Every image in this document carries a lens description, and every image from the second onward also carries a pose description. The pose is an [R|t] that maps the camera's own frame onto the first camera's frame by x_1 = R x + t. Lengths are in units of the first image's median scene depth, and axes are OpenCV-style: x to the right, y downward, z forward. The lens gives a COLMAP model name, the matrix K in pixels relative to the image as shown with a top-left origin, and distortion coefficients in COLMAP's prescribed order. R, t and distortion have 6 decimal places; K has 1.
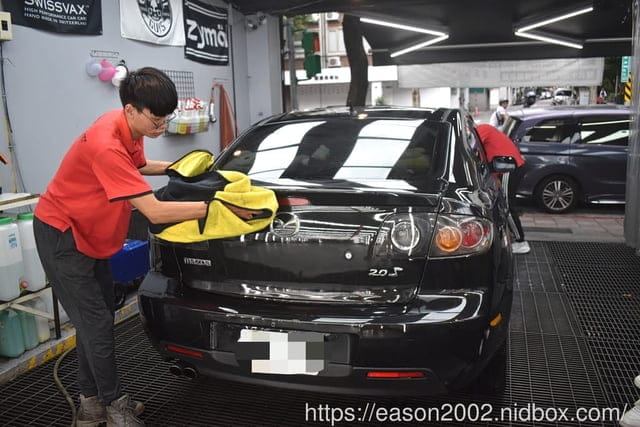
lens RADIAL K [[595.9, 0, 320.0], [0, 595.9, 213.5], [0, 0, 1]] dist [-0.054556, -0.012810]
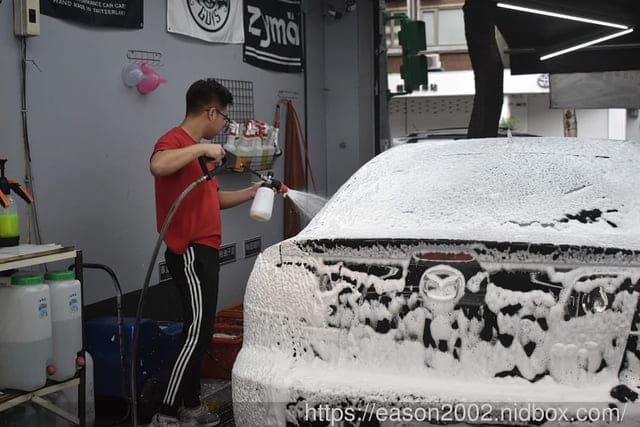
lens RADIAL K [[1013.9, 0, 320.0], [0, 1013.9, 213.5], [0, 0, 1]] dist [0.030059, 0.043675]
pose [[0.996870, 0.023761, -0.075410, -0.047220], [-0.031161, 0.994647, -0.098526, 0.024158], [0.072665, 0.100567, 0.992273, -0.135877]]
